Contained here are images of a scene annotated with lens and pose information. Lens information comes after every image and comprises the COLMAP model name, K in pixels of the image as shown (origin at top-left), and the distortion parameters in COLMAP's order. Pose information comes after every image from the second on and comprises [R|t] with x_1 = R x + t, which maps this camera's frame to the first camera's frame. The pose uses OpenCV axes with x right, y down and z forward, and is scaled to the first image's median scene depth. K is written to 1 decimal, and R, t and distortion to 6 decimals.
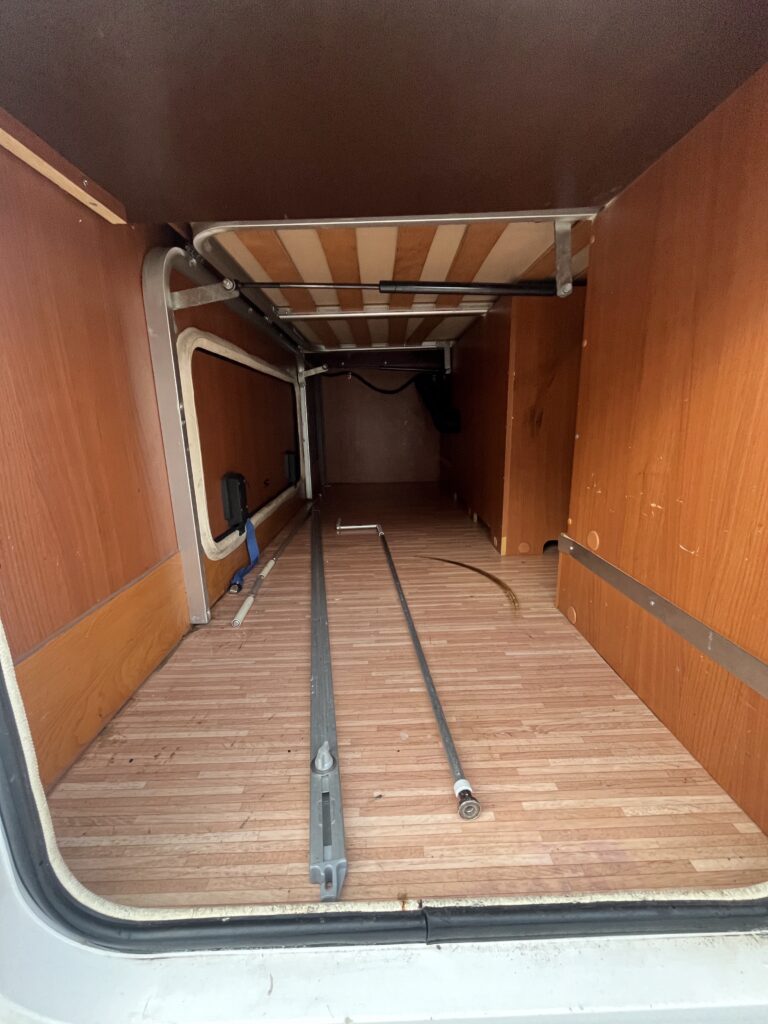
lens RADIAL K [[411.0, 0, 385.0], [0, 411.0, 509.7], [0, 0, 1]] dist [-0.004103, 0.000173]
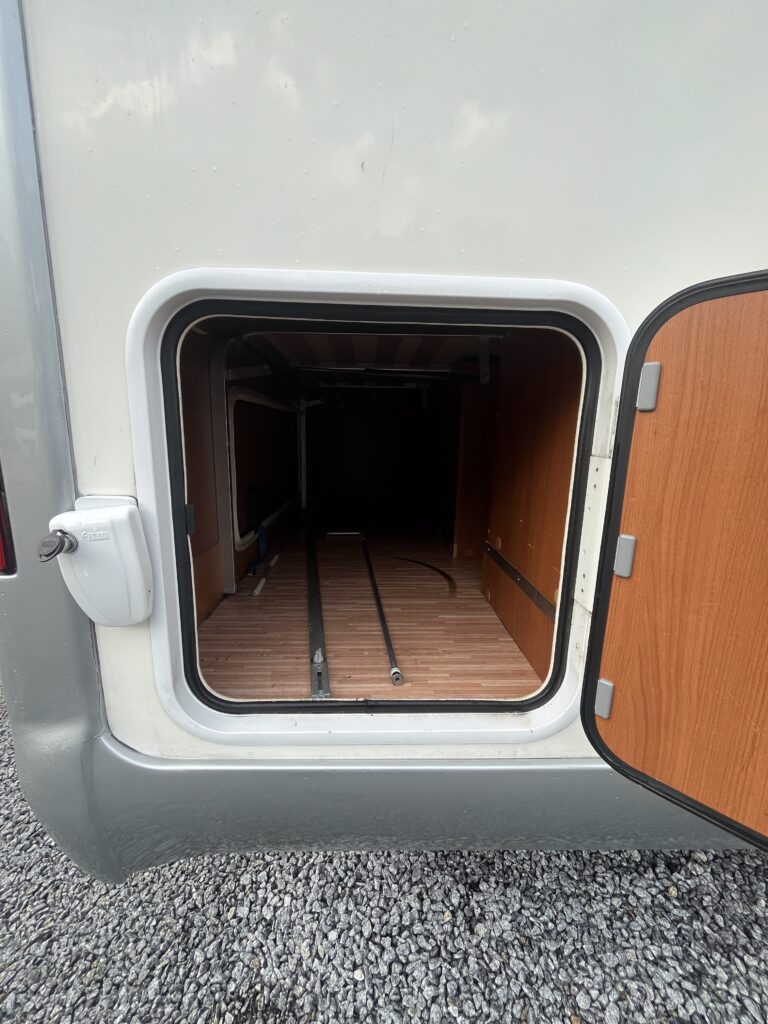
lens RADIAL K [[411.0, 0, 386.3], [0, 411.0, 512.3], [0, 0, 1]] dist [-0.004103, 0.000173]
pose [[0.998732, 0.039454, 0.031258, 0.039372], [-0.038528, 0.998816, -0.029705, 0.019844], [-0.032393, 0.028463, 0.999070, -0.502849]]
